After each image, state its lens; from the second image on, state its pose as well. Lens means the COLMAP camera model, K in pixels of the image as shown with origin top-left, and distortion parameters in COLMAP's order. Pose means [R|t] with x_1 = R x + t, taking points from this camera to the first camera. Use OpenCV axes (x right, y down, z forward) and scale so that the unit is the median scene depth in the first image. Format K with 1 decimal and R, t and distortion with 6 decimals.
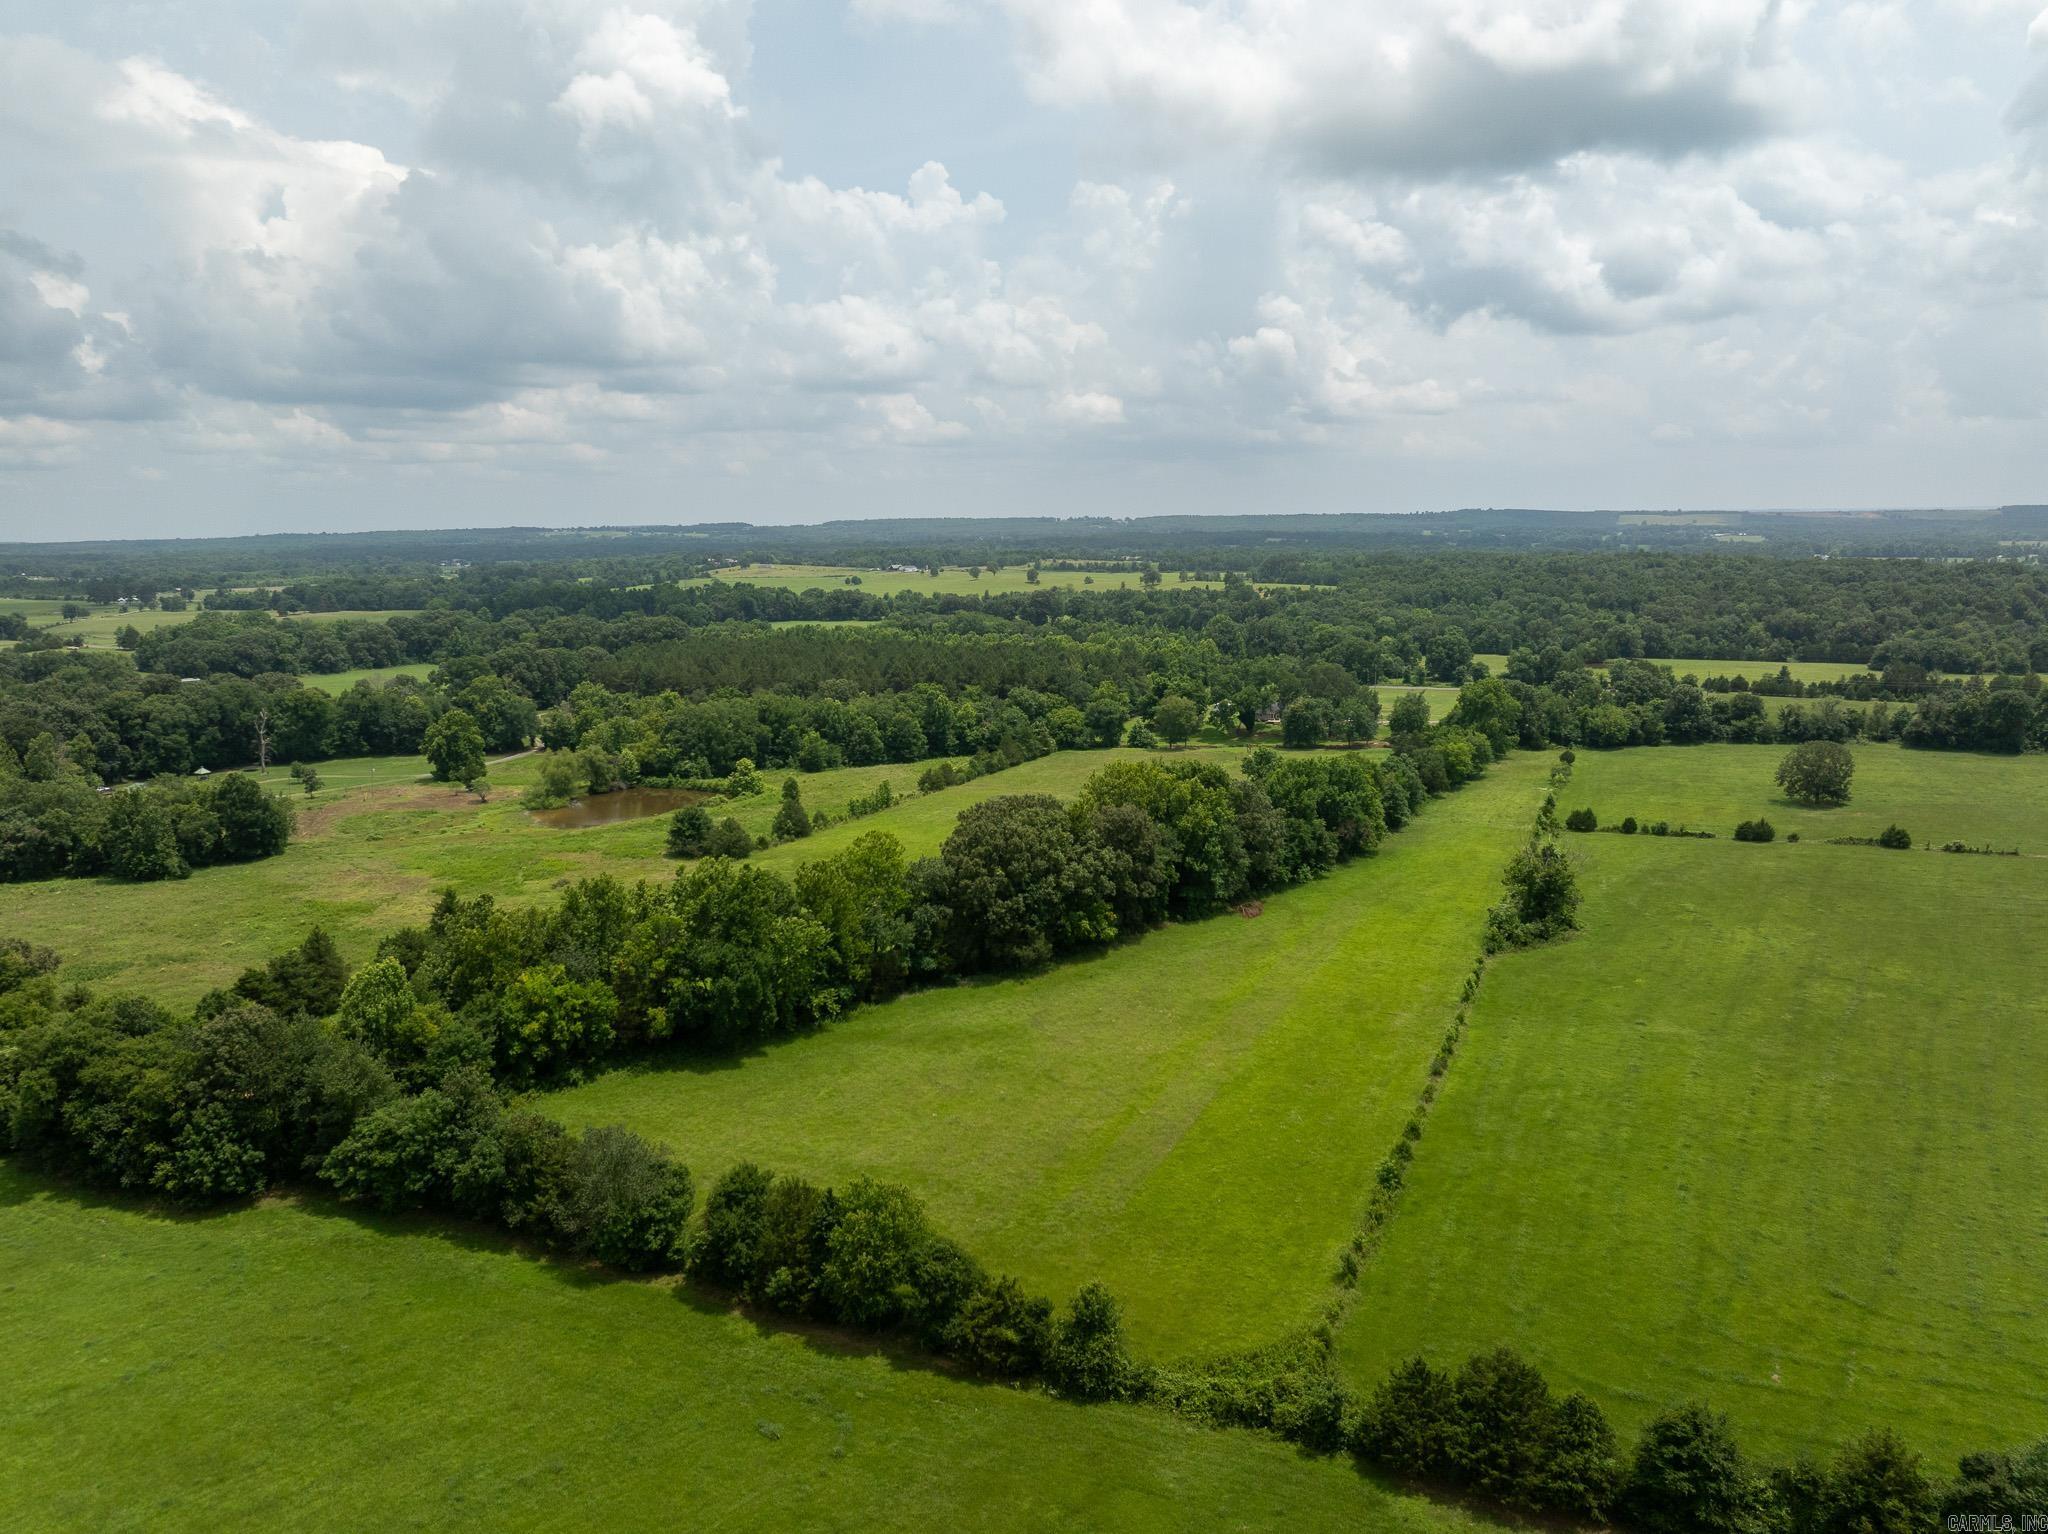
lens RADIAL K [[1447.4, 0, 1032.7], [0, 1447.4, 743.4], [0, 0, 1]] dist [-0.054796, 0.031090]
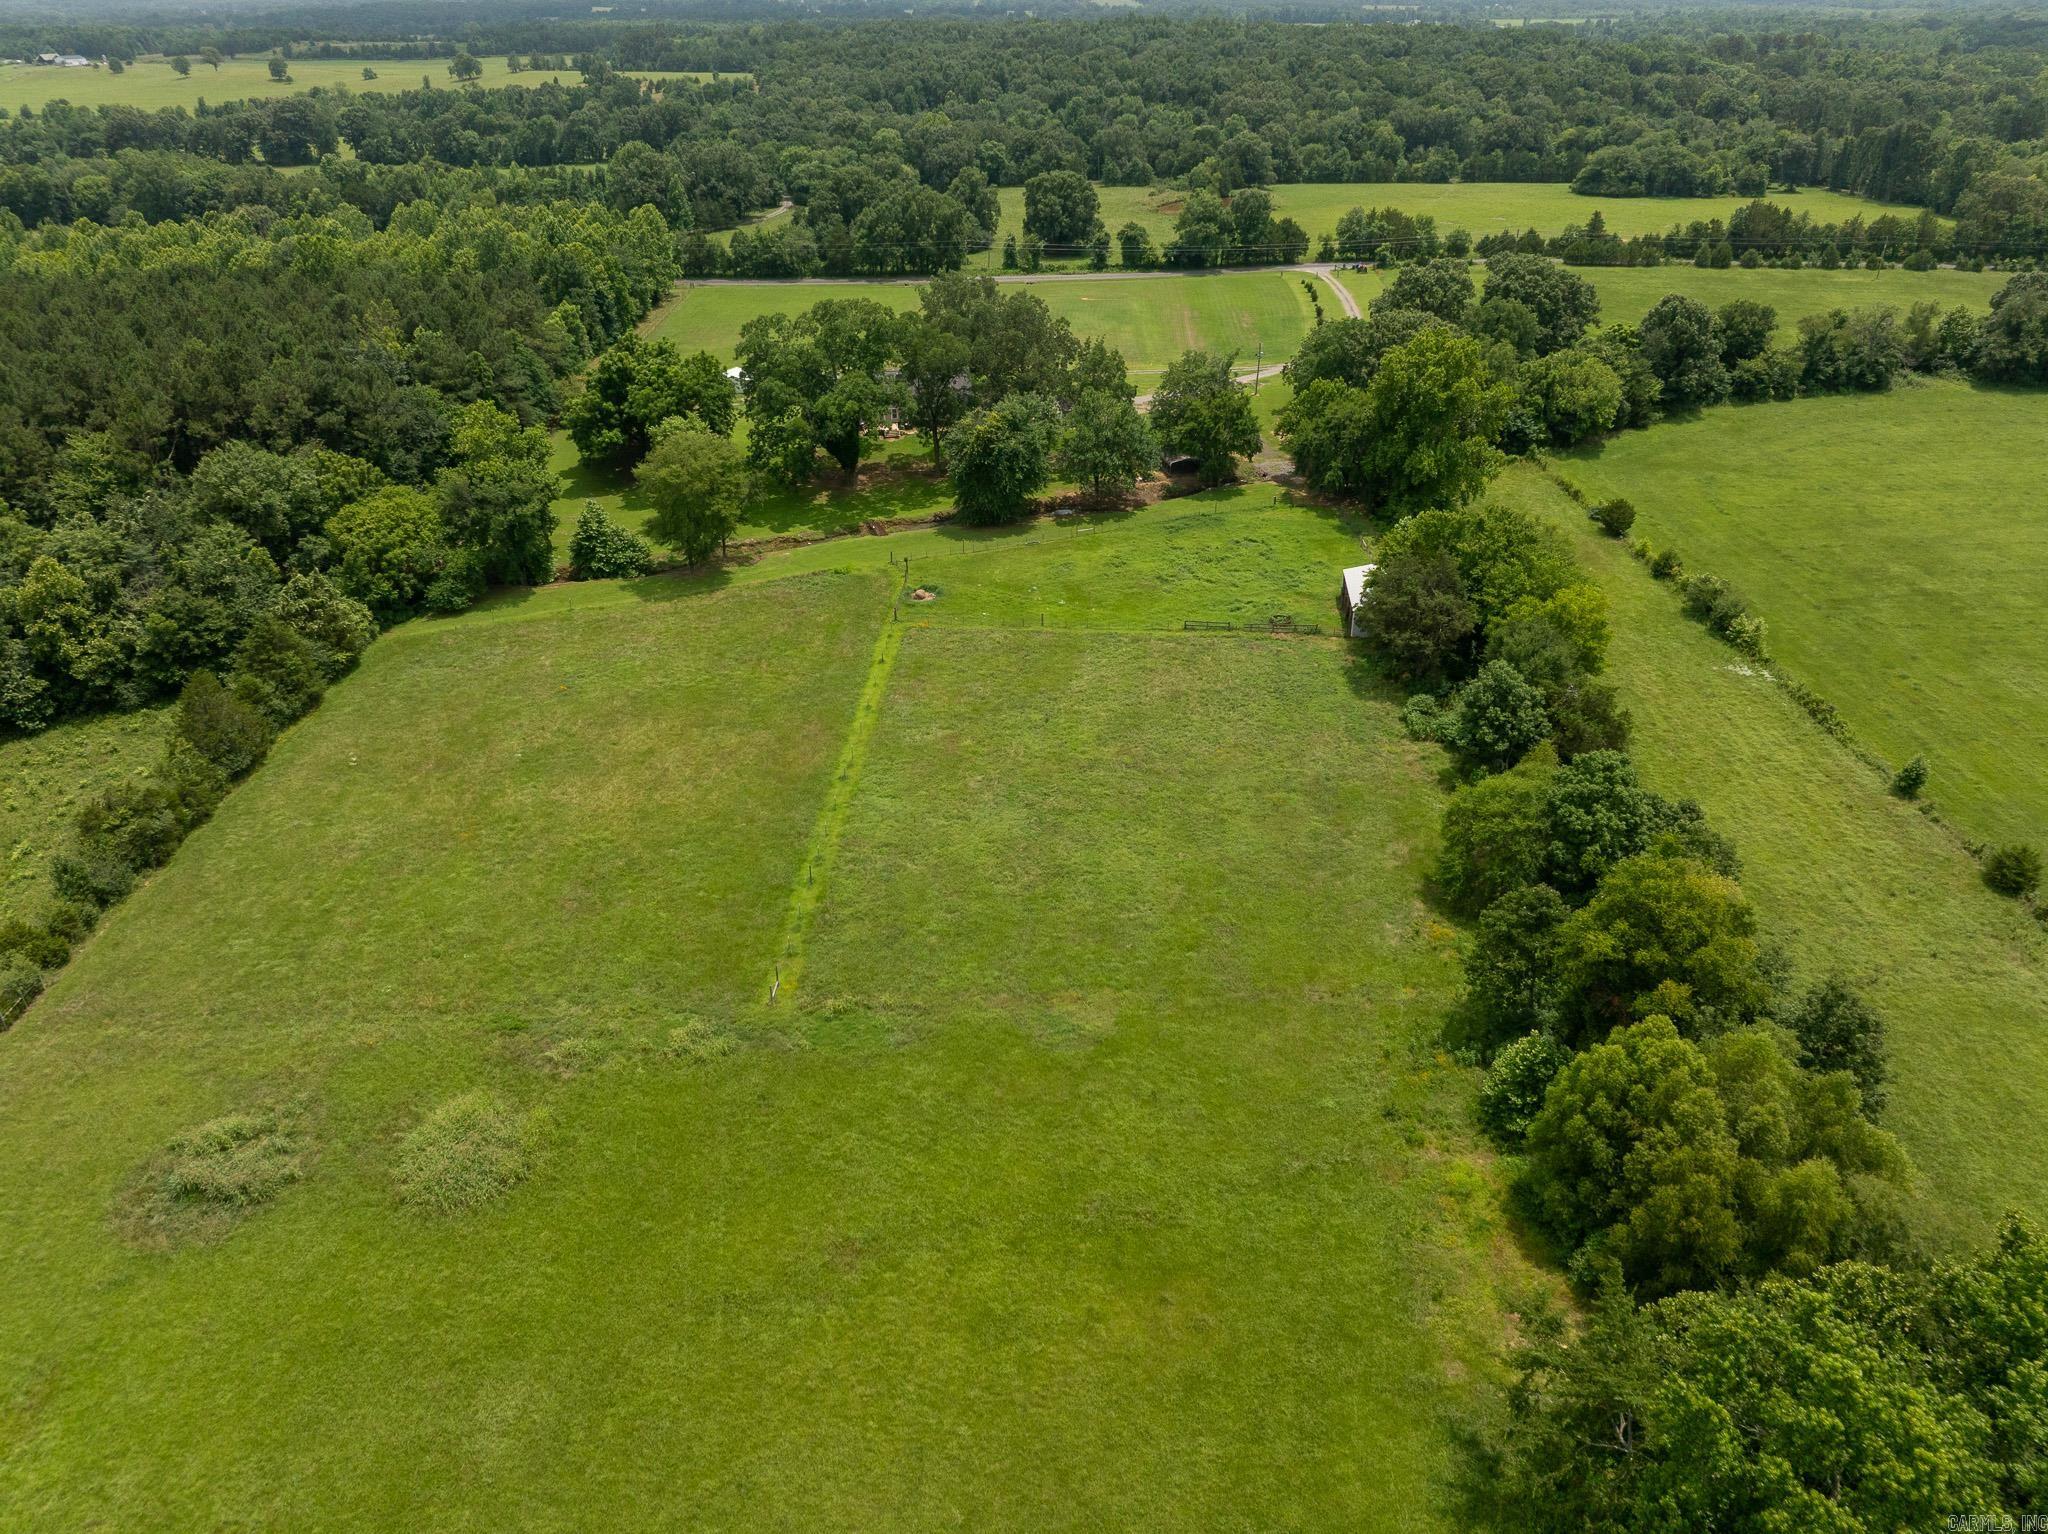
lens RADIAL K [[1447.4, 0, 1032.7], [0, 1447.4, 743.4], [0, 0, 1]] dist [-0.054796, 0.031090]
pose [[0.905557, -0.195048, 0.376727, 0.008274], [0.060537, 0.938361, 0.340315, -0.026944], [-0.419883, -0.285369, 0.861547, 0.210863]]
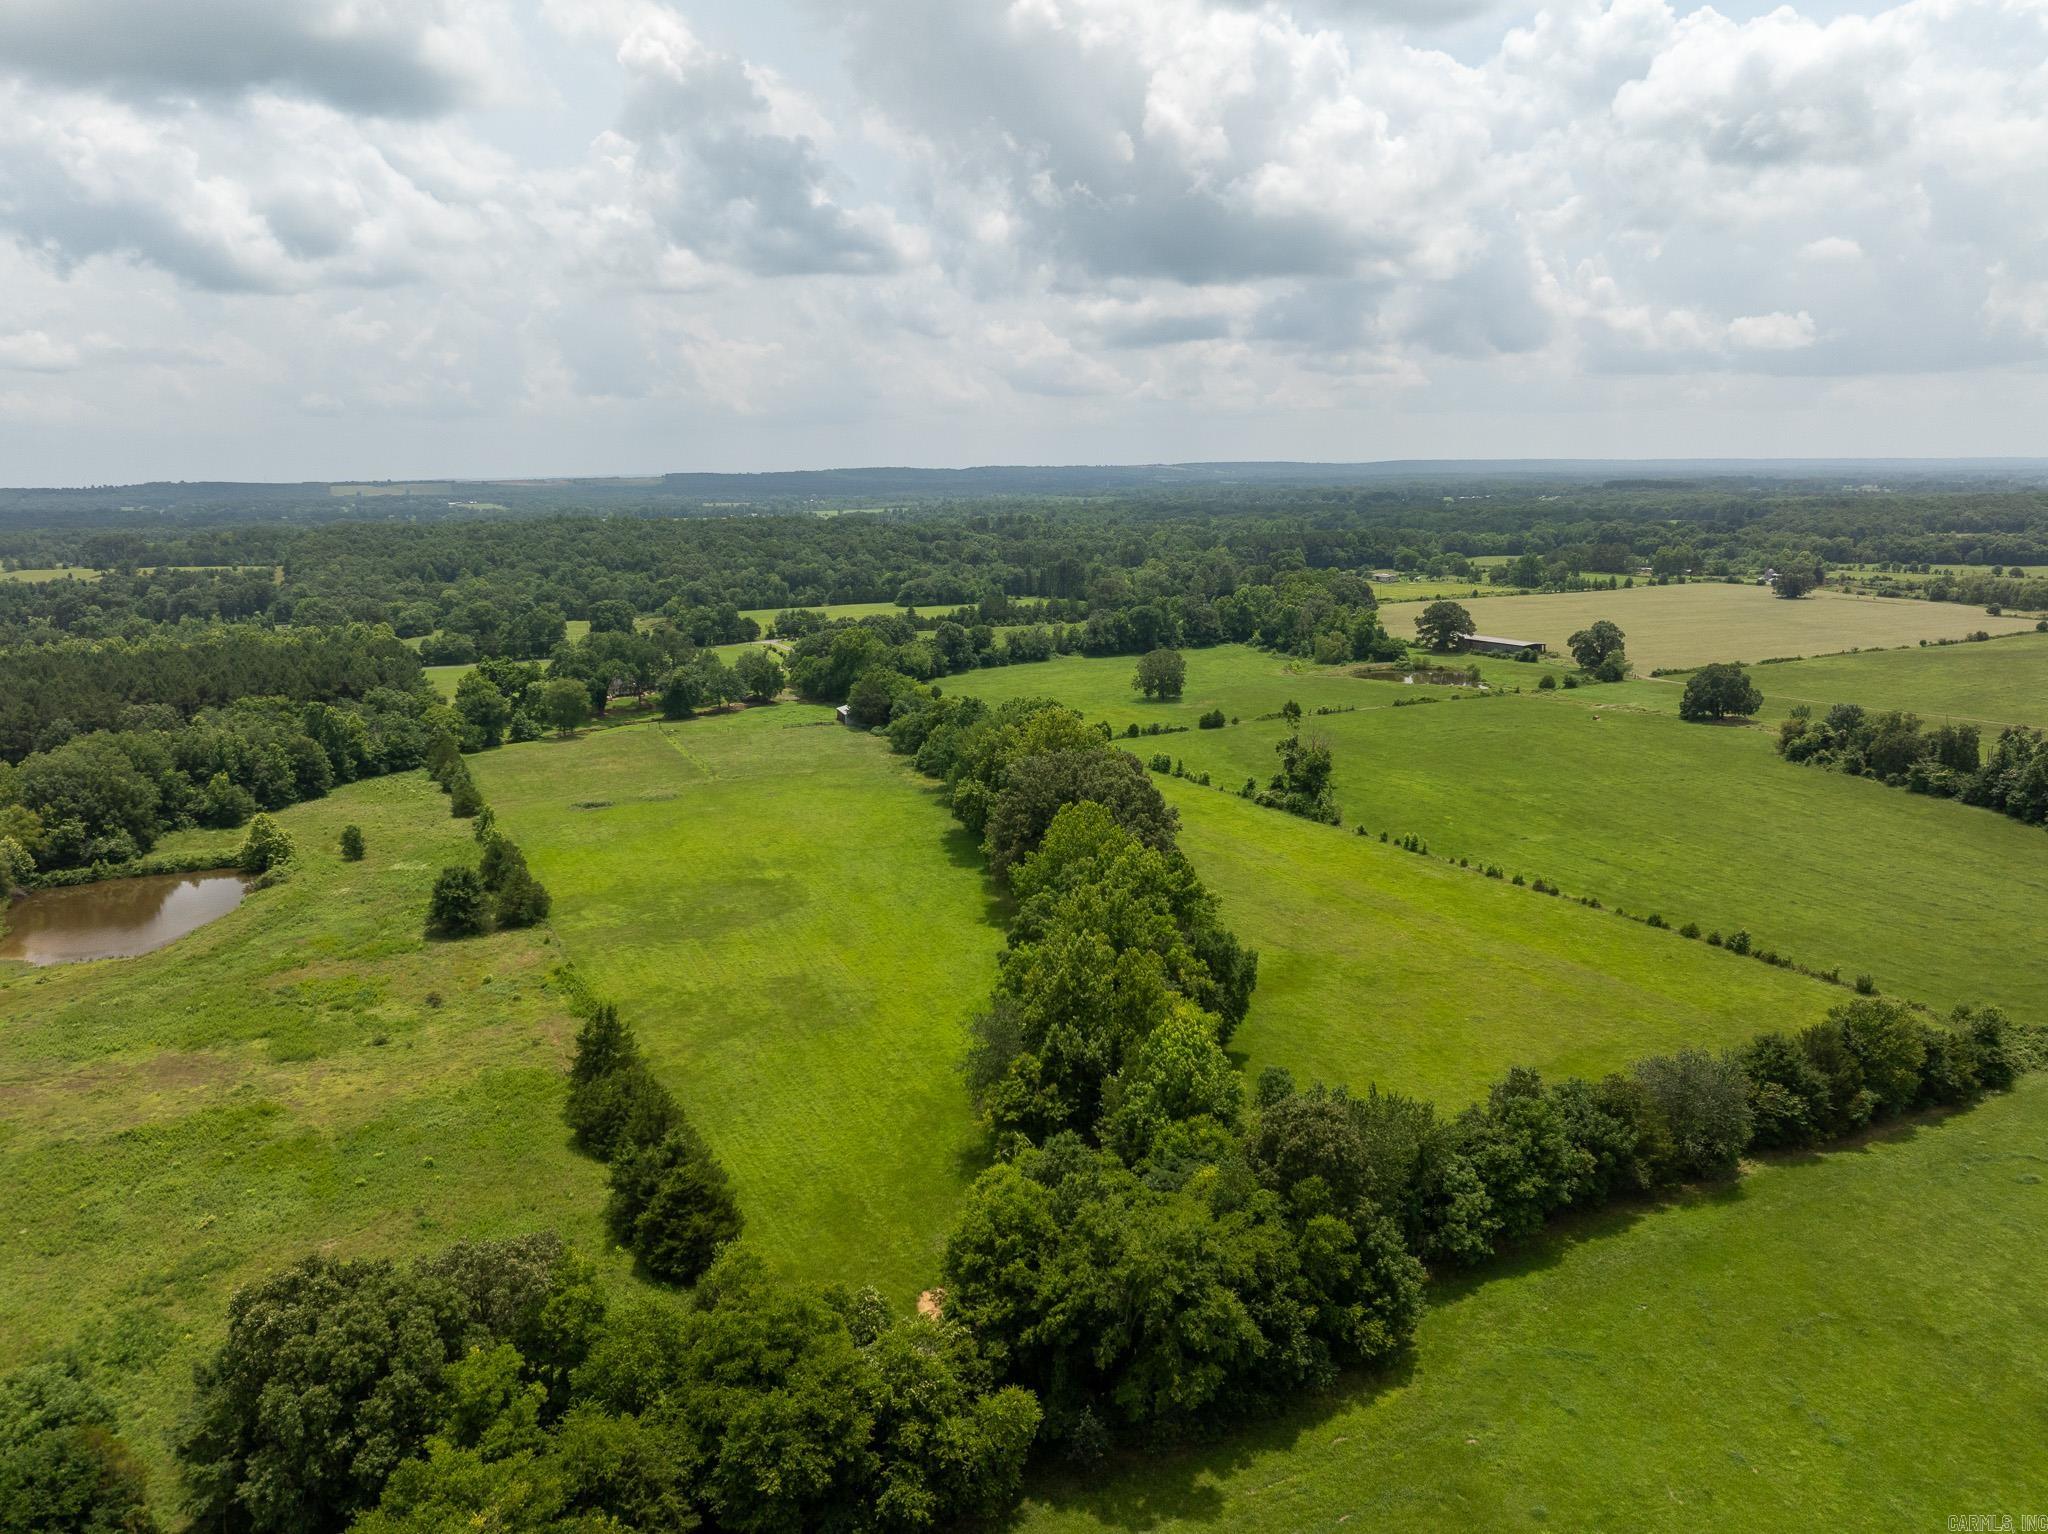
lens RADIAL K [[1419.4, 0, 1039.4], [0, 1419.4, 832.8], [0, 0, 1]] dist [-0.057639, 0.028939]
pose [[0.637611, -0.184294, 0.747989, -0.131110], [0.120741, 0.982870, 0.139241, -0.008239], [-0.760837, 0.001532, 0.648941, 0.070792]]
